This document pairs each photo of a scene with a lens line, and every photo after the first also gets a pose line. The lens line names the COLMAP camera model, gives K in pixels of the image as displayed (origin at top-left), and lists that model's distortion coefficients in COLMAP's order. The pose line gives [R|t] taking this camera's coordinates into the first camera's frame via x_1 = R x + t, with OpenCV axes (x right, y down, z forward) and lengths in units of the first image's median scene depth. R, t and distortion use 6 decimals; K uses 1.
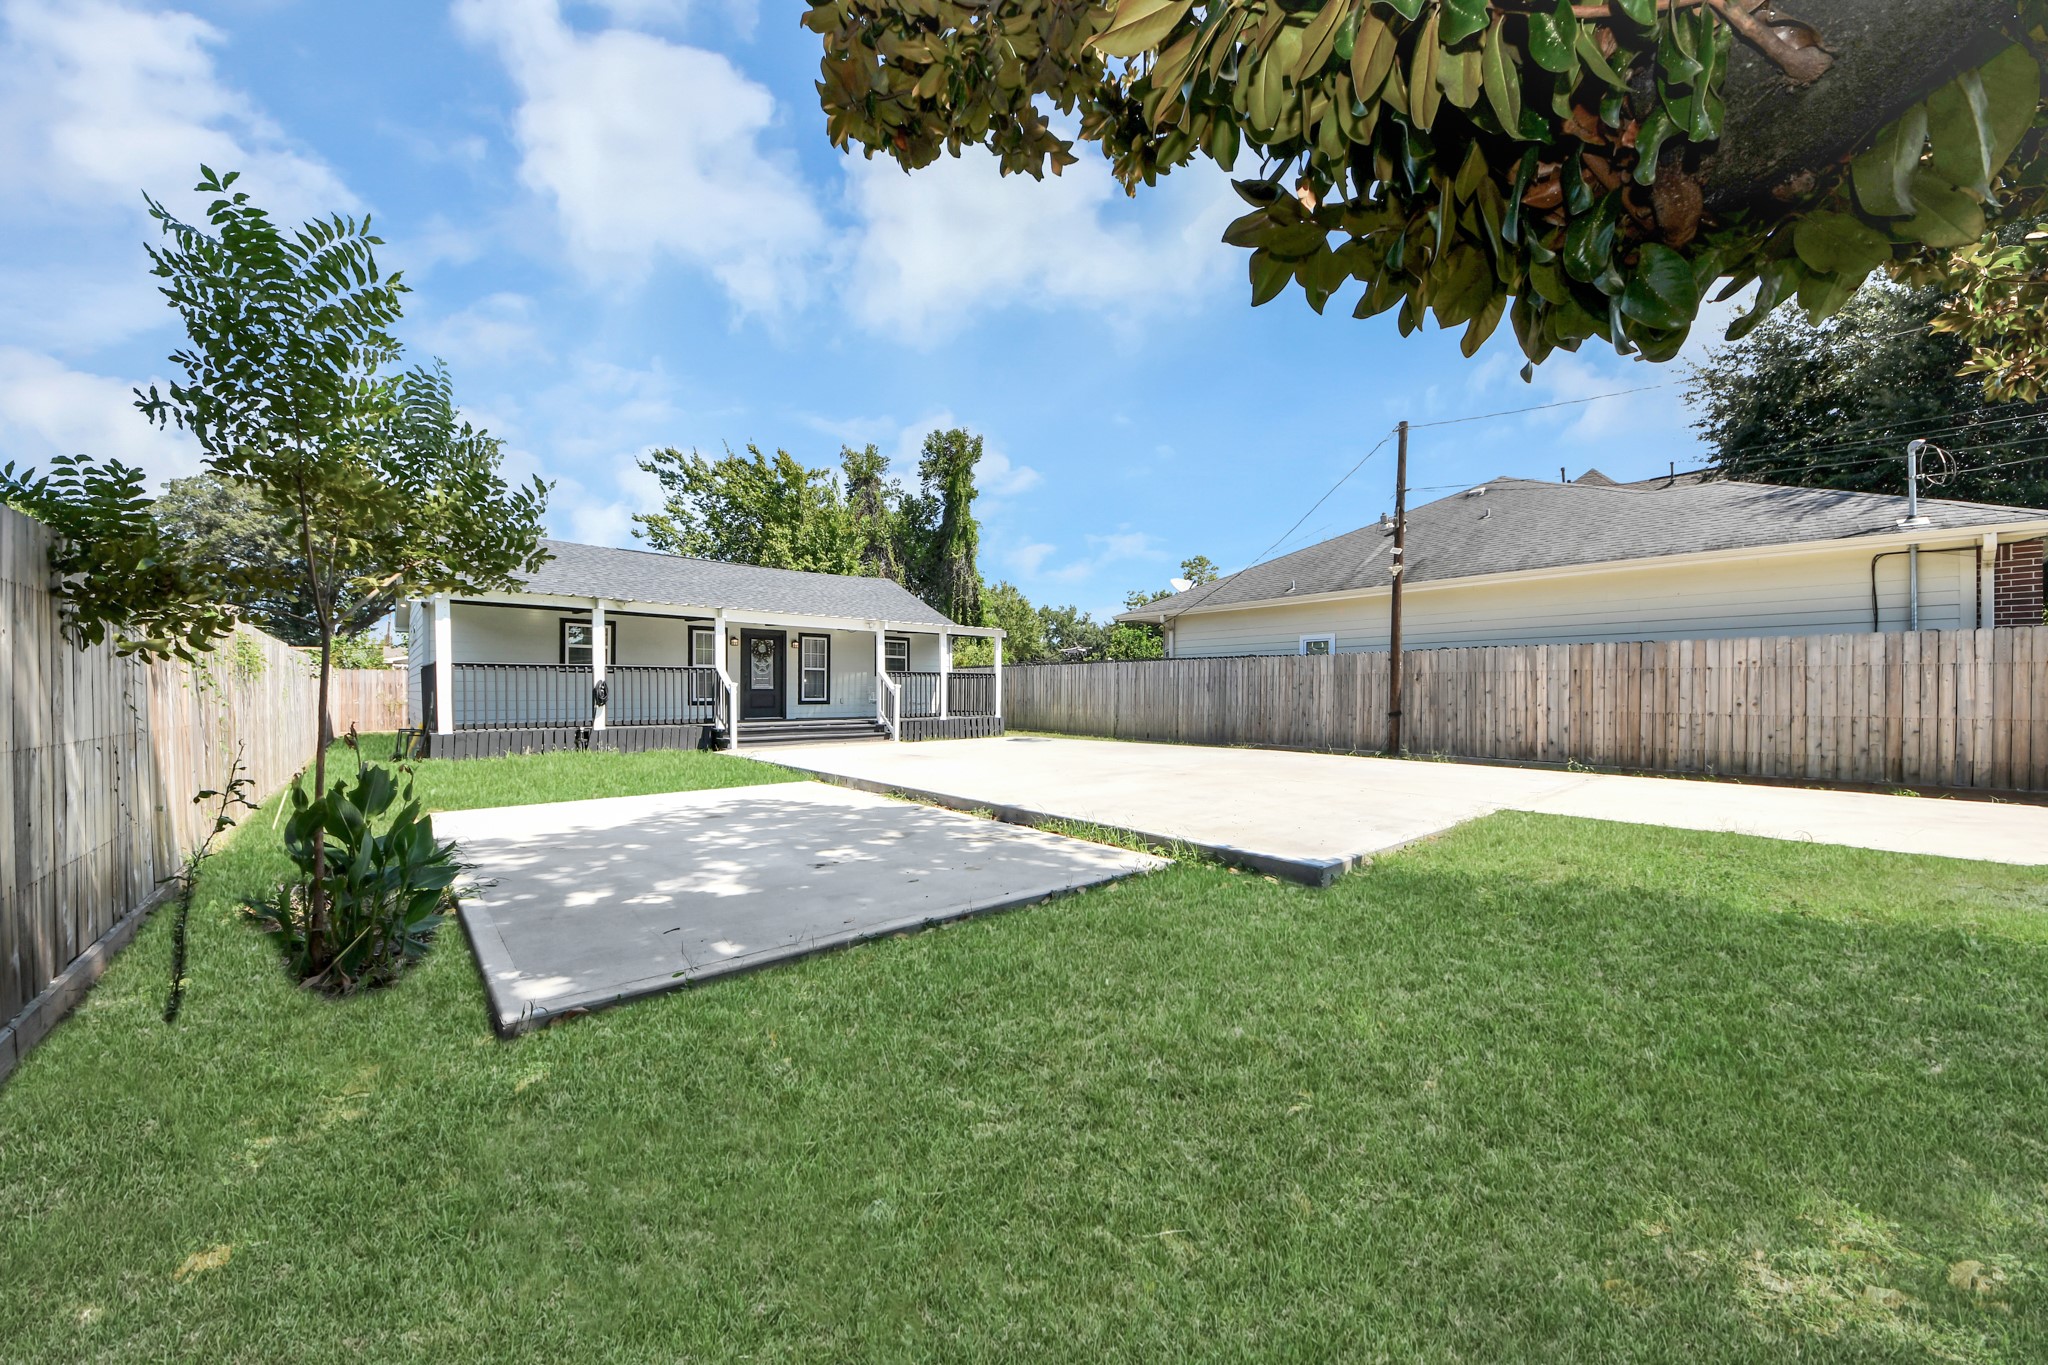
lens RADIAL K [[710.4, 0, 1024.8], [0, 710.4, 703.1], [0, 0, 1]] dist [0.002169, 0.000013]
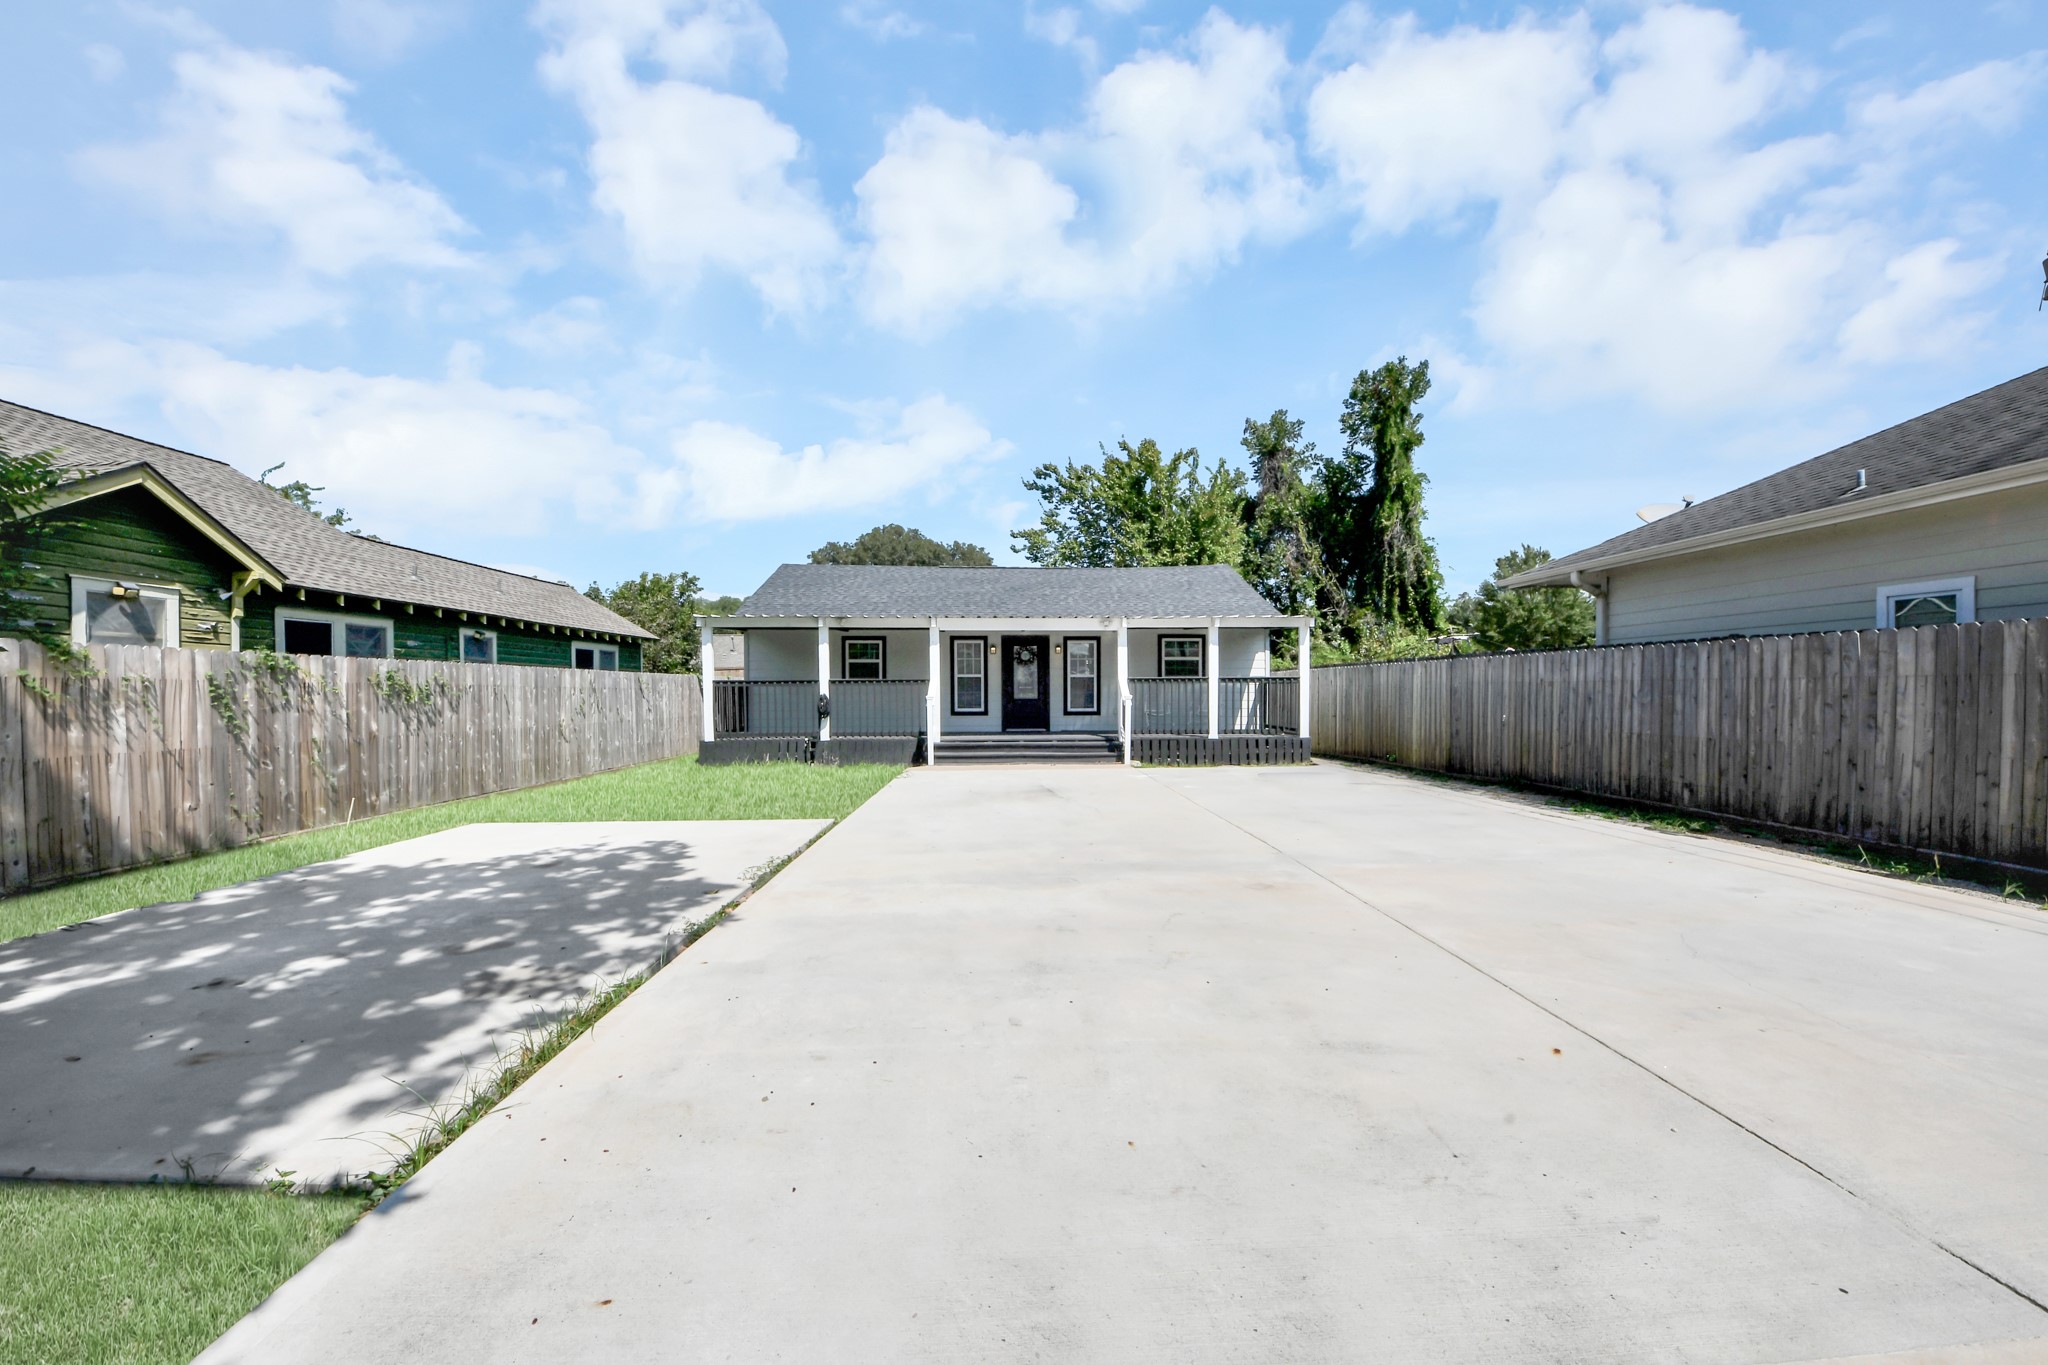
lens RADIAL K [[710.4, 0, 1024.8], [0, 710.4, 703.1], [0, 0, 1]] dist [0.002169, 0.000013]
pose [[0.760351, 0.004915, -0.649494, 0.152723], [-0.003101, 0.999987, 0.003937, -0.011645], [0.649505, -0.000979, 0.760357, 0.186249]]
